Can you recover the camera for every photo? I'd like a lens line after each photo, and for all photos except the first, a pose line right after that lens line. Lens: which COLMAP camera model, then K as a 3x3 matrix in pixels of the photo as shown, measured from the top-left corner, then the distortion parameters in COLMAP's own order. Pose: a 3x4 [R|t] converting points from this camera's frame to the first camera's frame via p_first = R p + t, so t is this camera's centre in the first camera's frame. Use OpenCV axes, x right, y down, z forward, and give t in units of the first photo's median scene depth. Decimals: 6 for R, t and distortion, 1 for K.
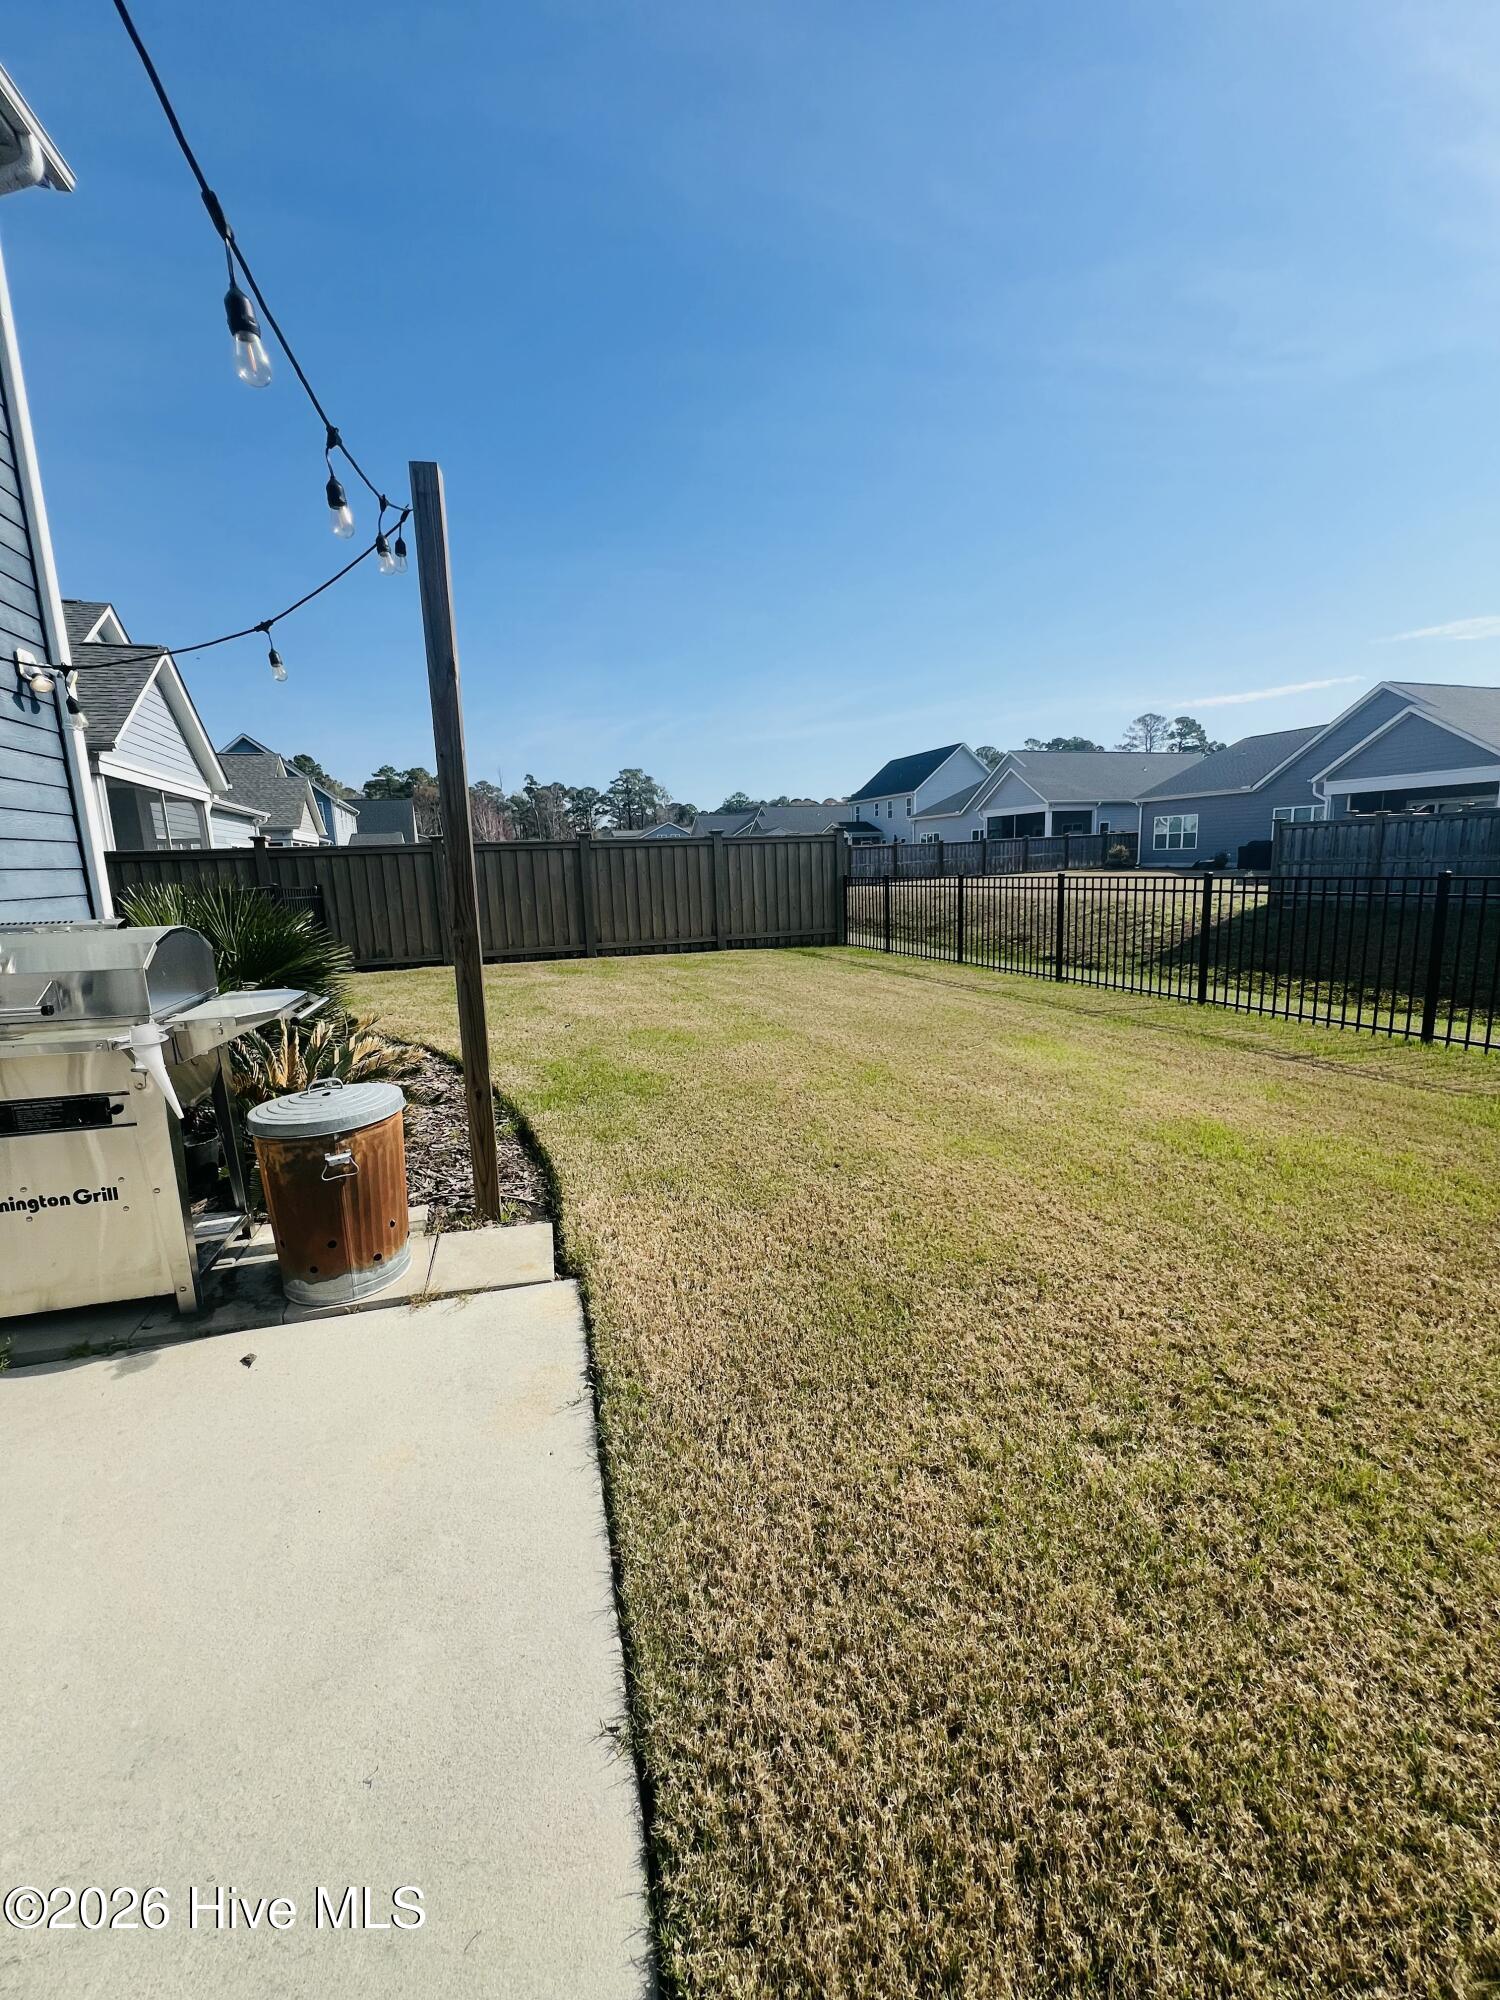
lens RADIAL K [[800.9, 0, 750.9], [0, 800.9, 990.5], [0, 0, 1]] dist [-0.001646, 0.000190]
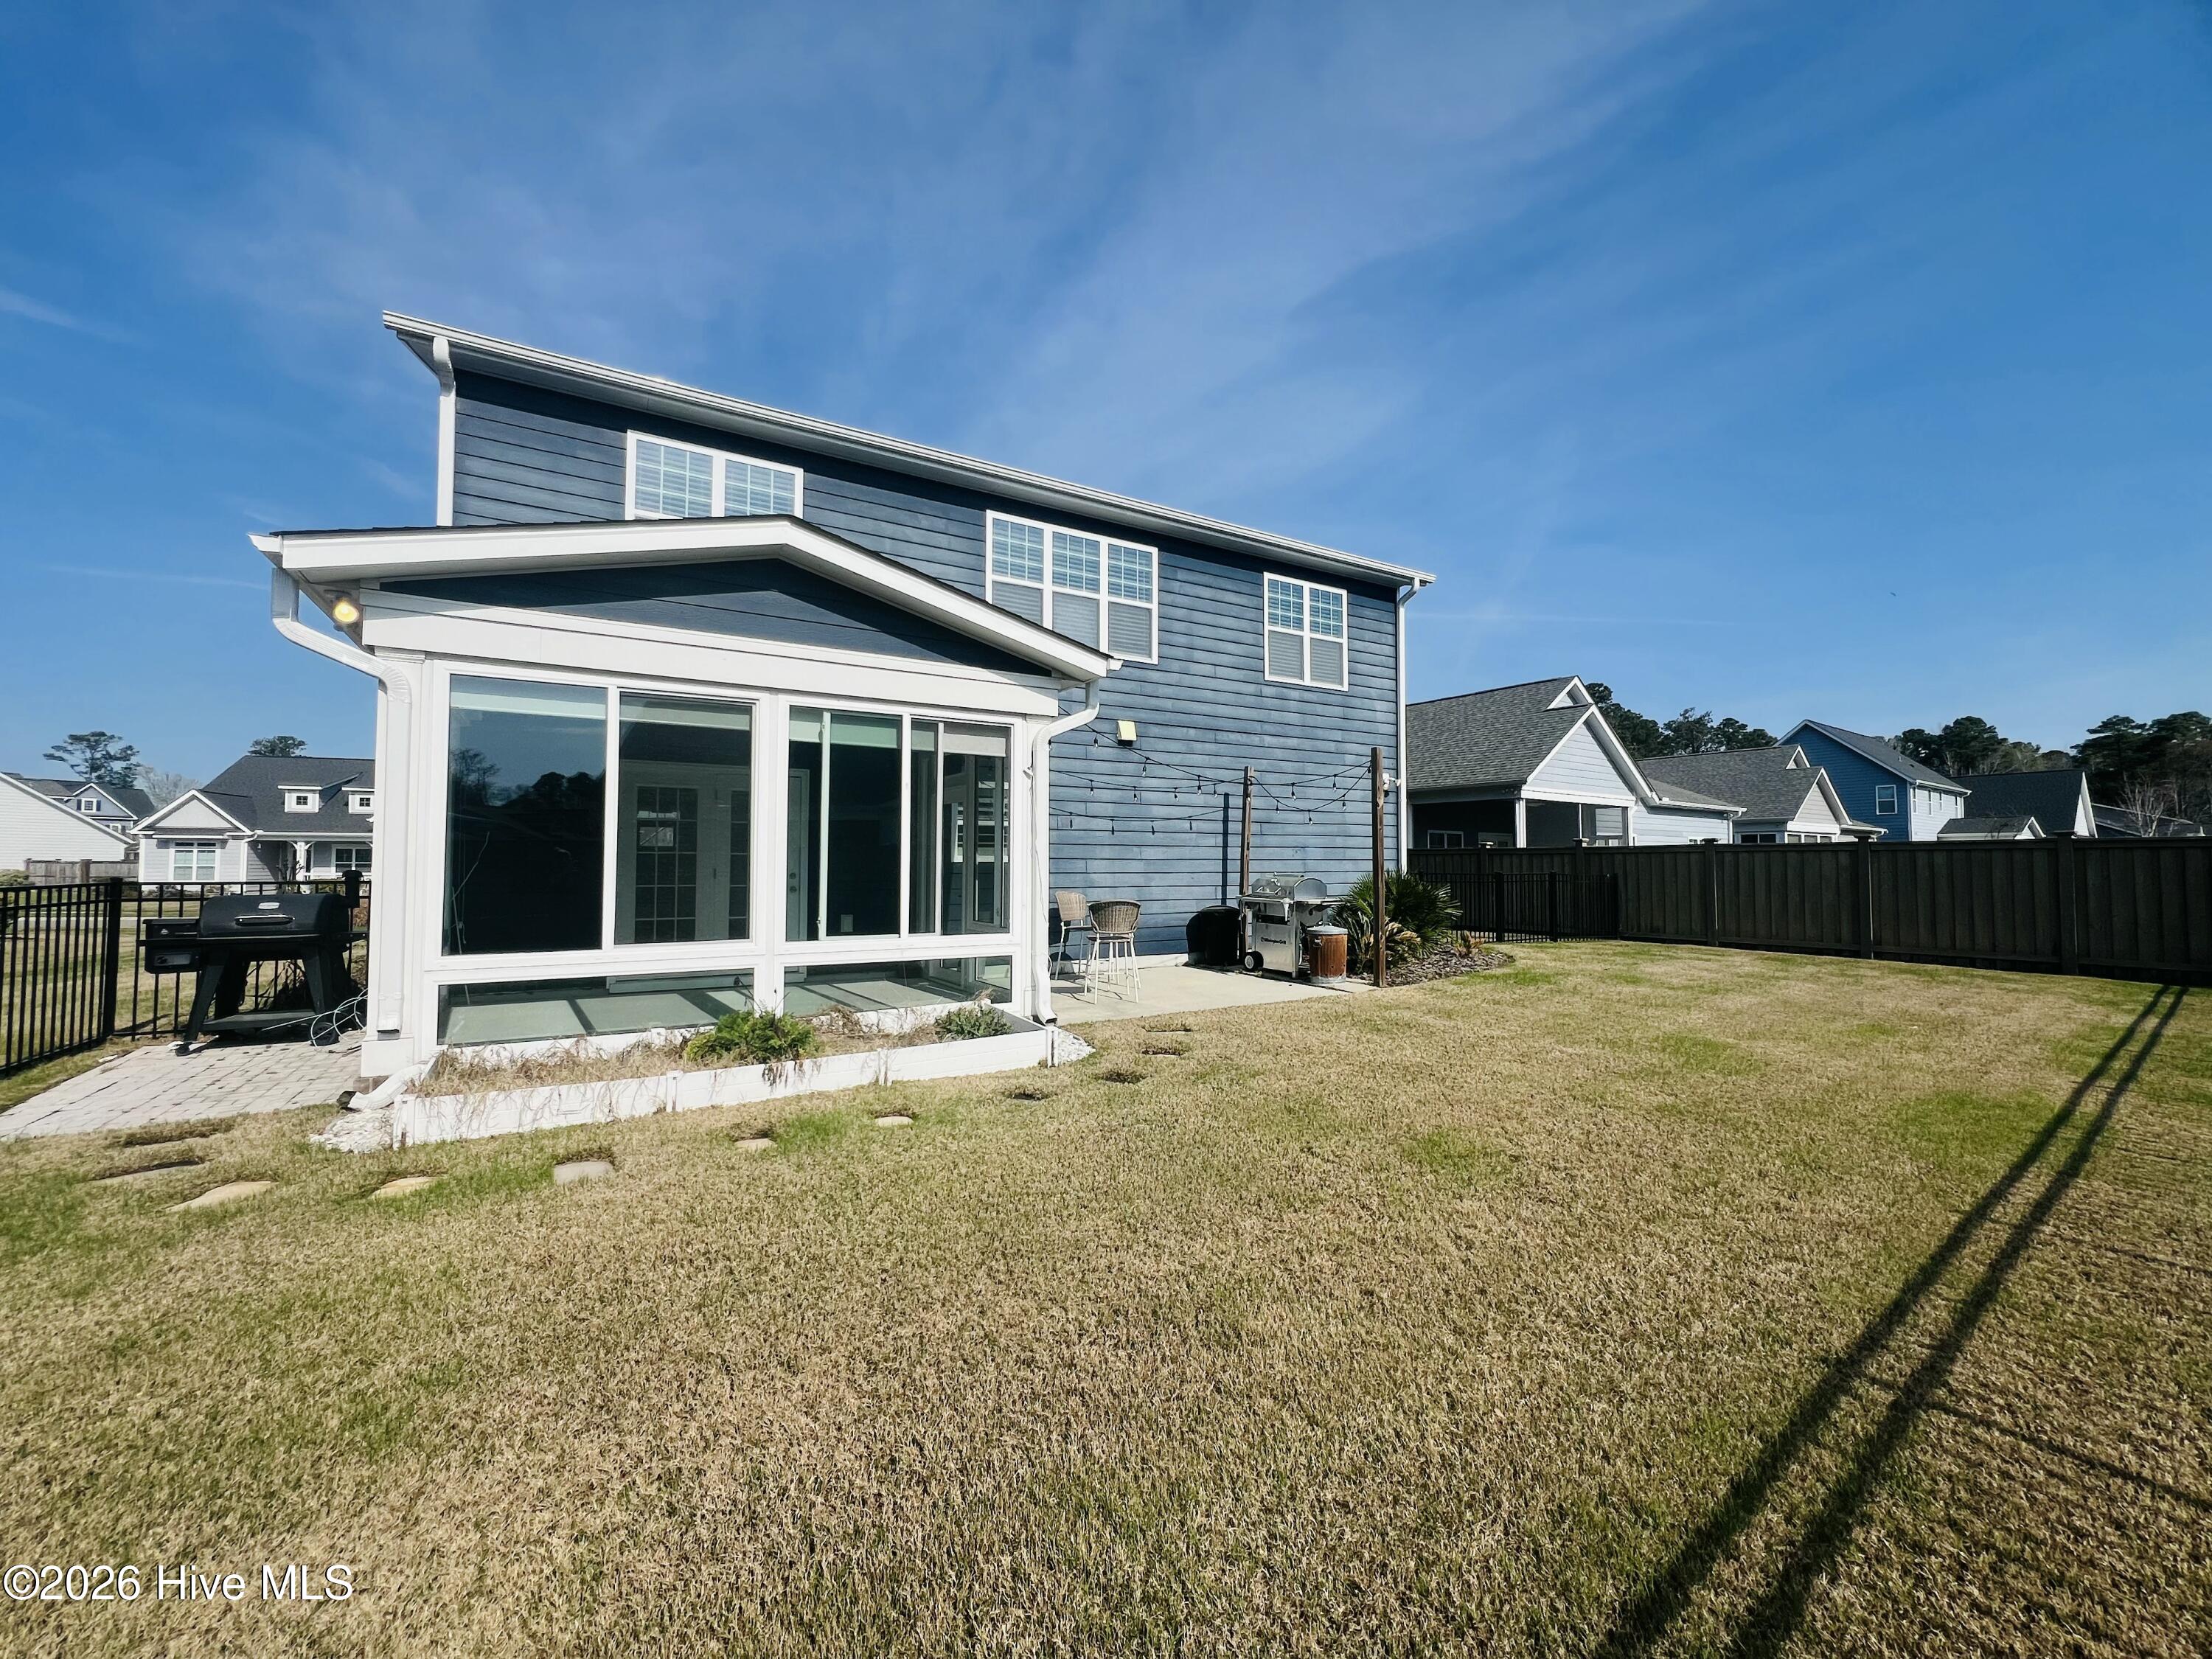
lens RADIAL K [[885.8, 0, 1105.6], [0, 885.8, 829.9], [0, 0, 1]] dist [-0.001646, 0.000190]
pose [[0.276002, -0.008743, -0.961117, 0.613397], [-0.163879, 0.984889, -0.056020, 0.017921], [0.947083, 0.172969, 0.270398, -0.220646]]
